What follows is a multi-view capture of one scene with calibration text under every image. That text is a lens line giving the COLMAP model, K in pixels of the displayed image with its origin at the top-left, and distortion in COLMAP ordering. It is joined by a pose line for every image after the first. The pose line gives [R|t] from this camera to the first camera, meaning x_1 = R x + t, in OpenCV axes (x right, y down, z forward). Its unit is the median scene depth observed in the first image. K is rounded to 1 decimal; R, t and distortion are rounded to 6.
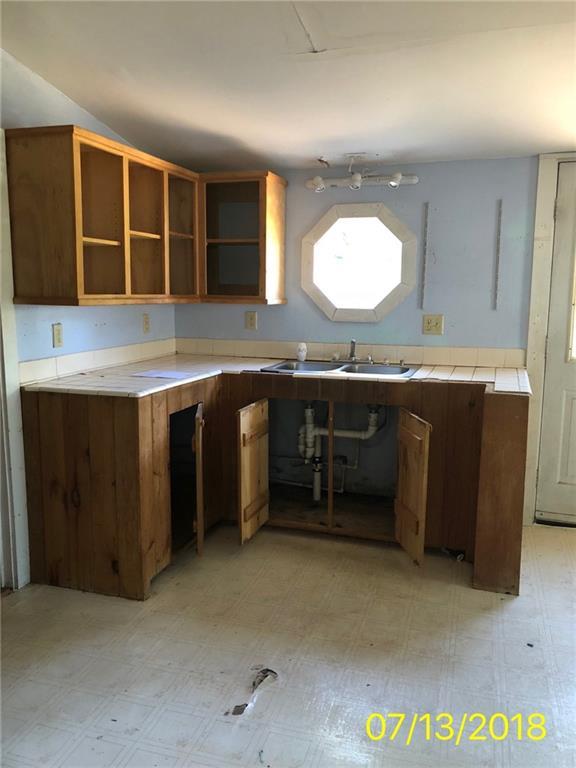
lens RADIAL K [[629.2, 0, 295.1], [0, 629.2, 382.3], [0, 0, 1]] dist [0.017948, -0.032312]
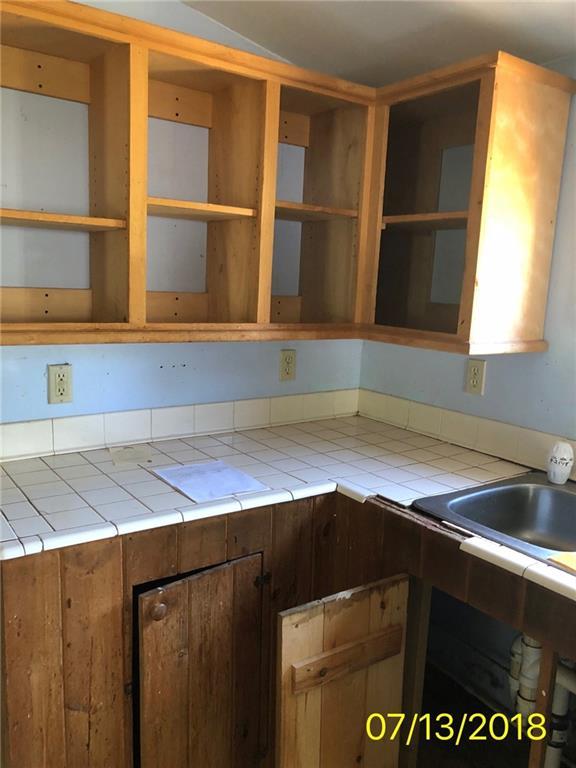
lens RADIAL K [[629.2, 0, 281.2], [0, 629.2, 388.2], [0, 0, 1]] dist [0.017948, -0.032312]
pose [[0.794276, 0.126759, -0.594186, 0.122219], [-0.120294, 0.991443, 0.050705, -0.108440], [0.595529, 0.031203, 0.802728, 0.560991]]
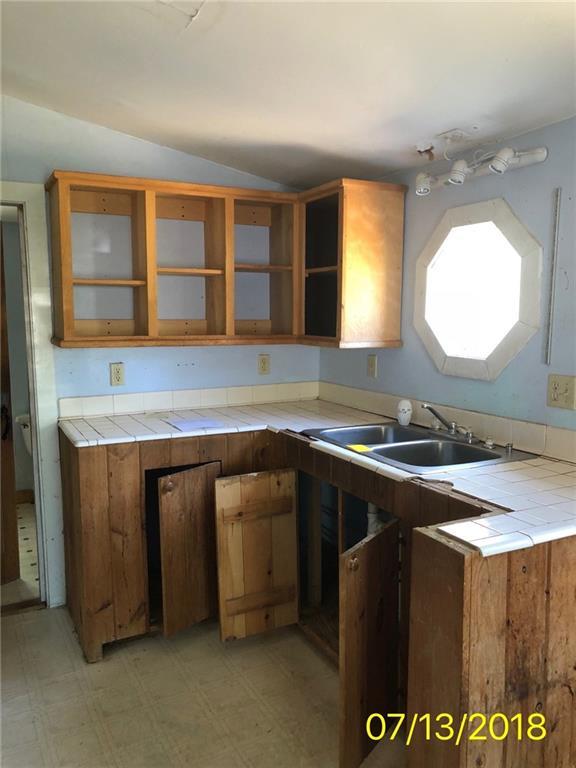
lens RADIAL K [[629.2, 0, 293.3], [0, 629.2, 389.1], [0, 0, 1]] dist [0.017948, -0.032312]
pose [[0.706614, 0.077094, -0.703387, 0.472215], [-0.096984, 0.995218, 0.011652, -0.078092], [0.700921, 0.059984, 0.710712, 0.411152]]
